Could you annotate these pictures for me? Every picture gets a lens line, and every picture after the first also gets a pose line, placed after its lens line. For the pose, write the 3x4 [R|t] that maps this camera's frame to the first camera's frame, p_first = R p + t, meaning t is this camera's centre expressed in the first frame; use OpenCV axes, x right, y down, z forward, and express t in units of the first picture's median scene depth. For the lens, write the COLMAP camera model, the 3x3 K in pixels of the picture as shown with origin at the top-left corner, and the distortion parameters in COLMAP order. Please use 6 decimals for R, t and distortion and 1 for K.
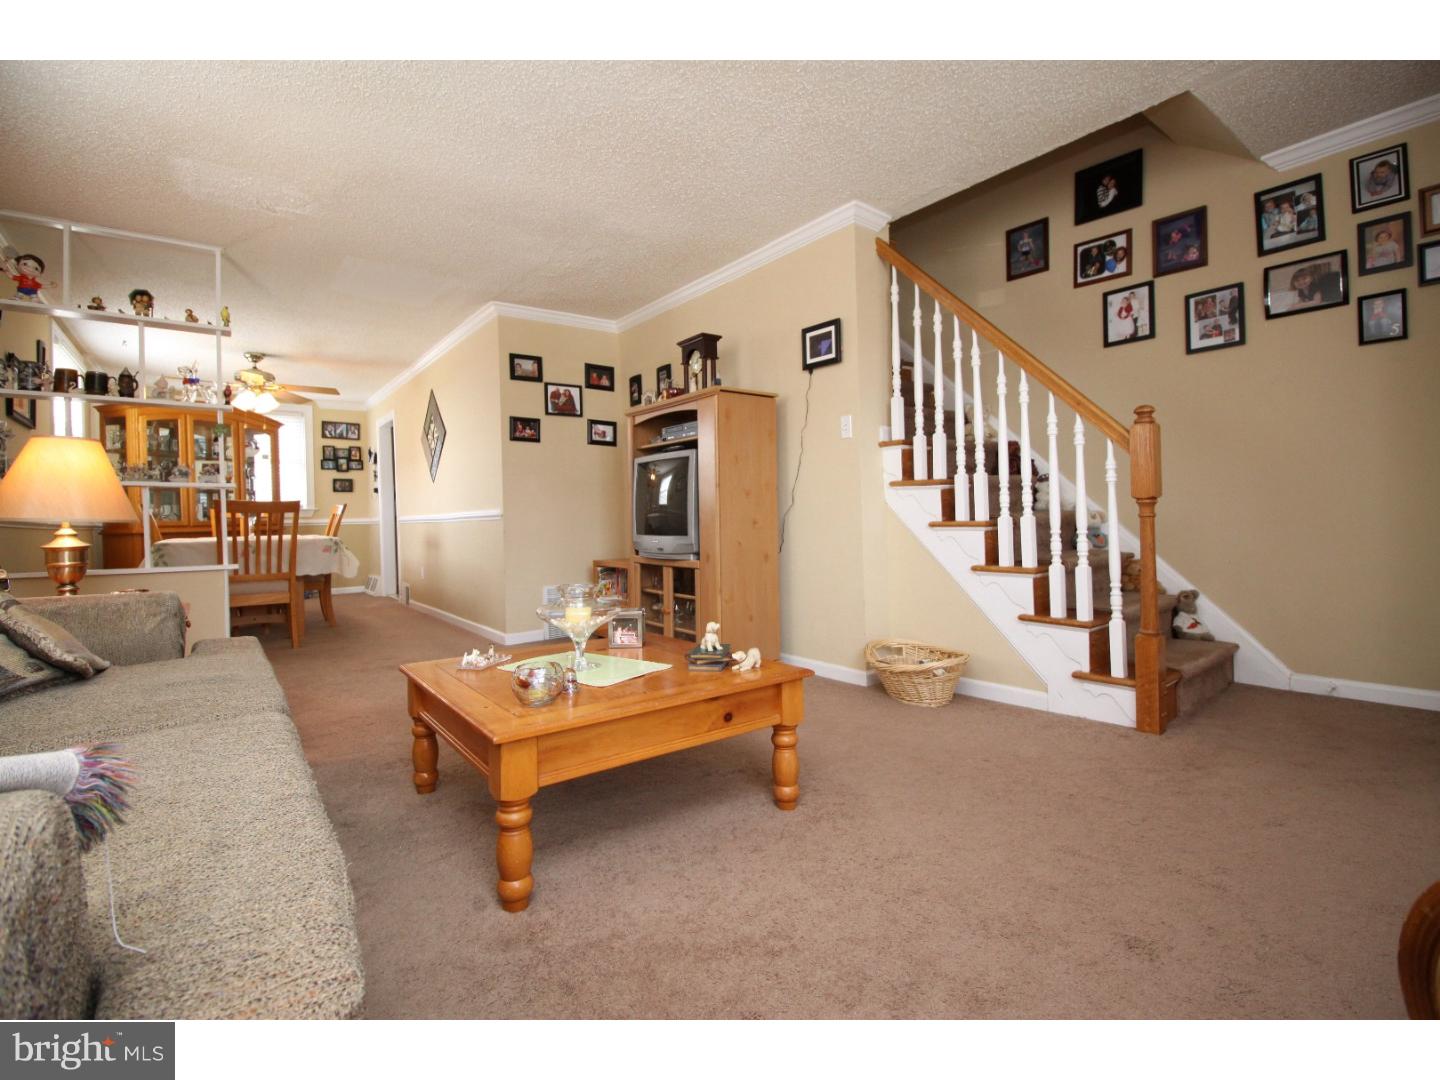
lens RADIAL K [[664.0, 0, 720.0], [0, 664.0, 526.6], [0, 0, 1]] dist [-0.007301, -0.005412]
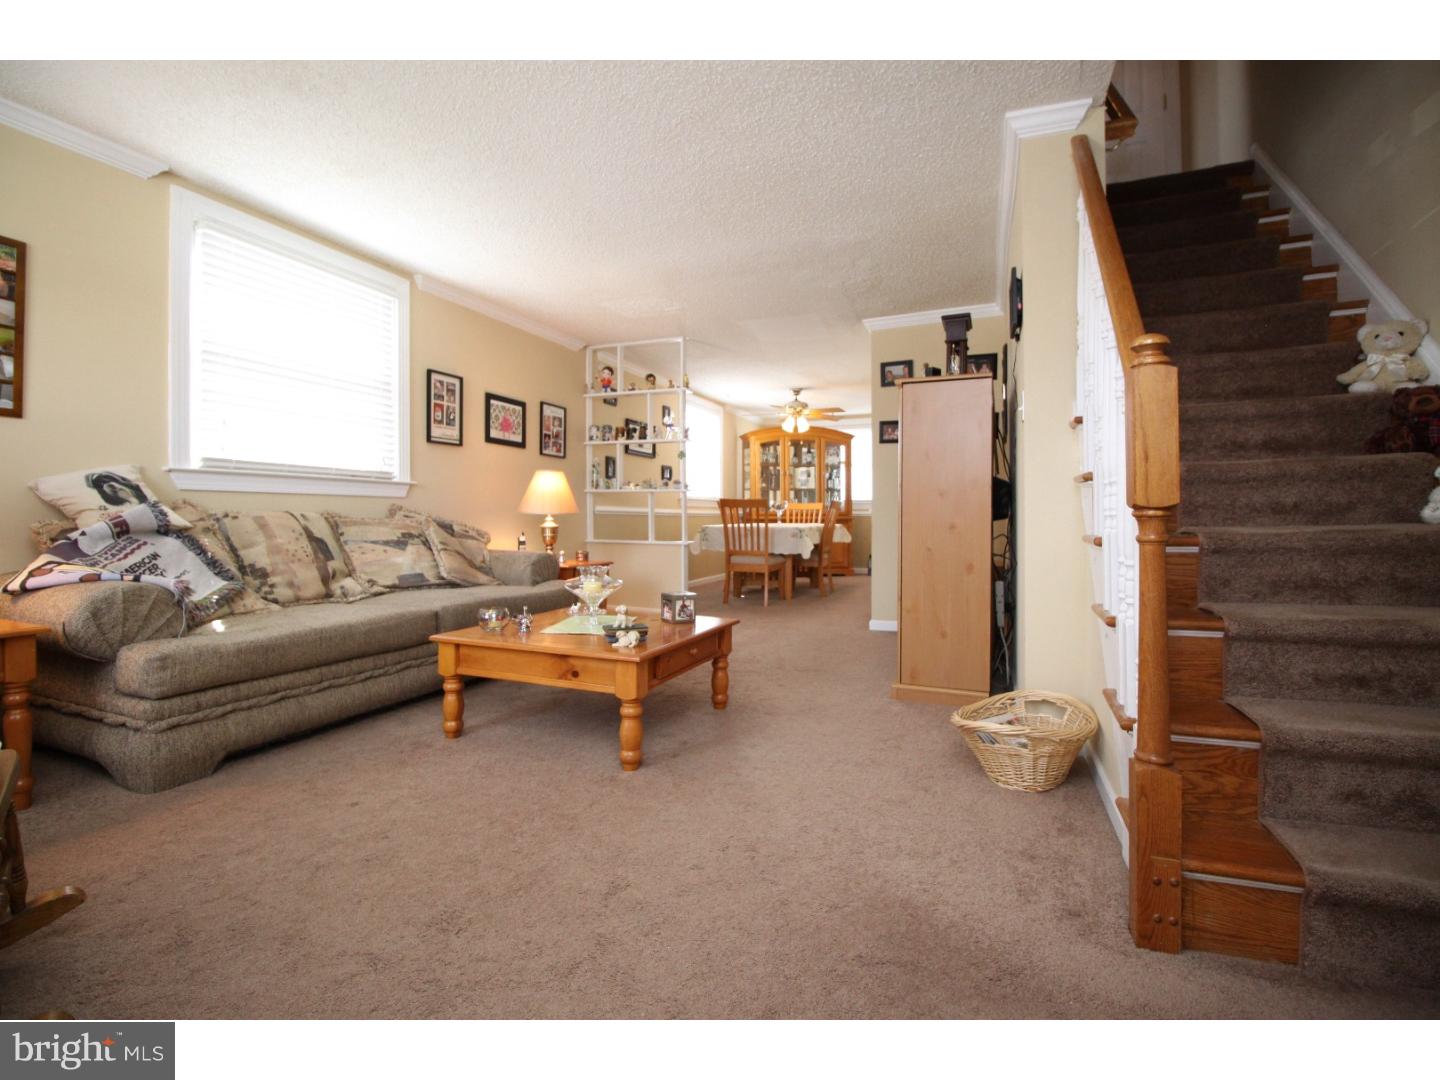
lens RADIAL K [[664.0, 0, 727.5], [0, 664.0, 531.3], [0, 0, 1]] dist [-0.007301, -0.005412]
pose [[0.505908, 0.041977, -0.861566, 0.522801], [-0.022735, 0.999117, 0.035329, -0.019309], [0.862288, 0.001714, 0.506415, 0.242525]]
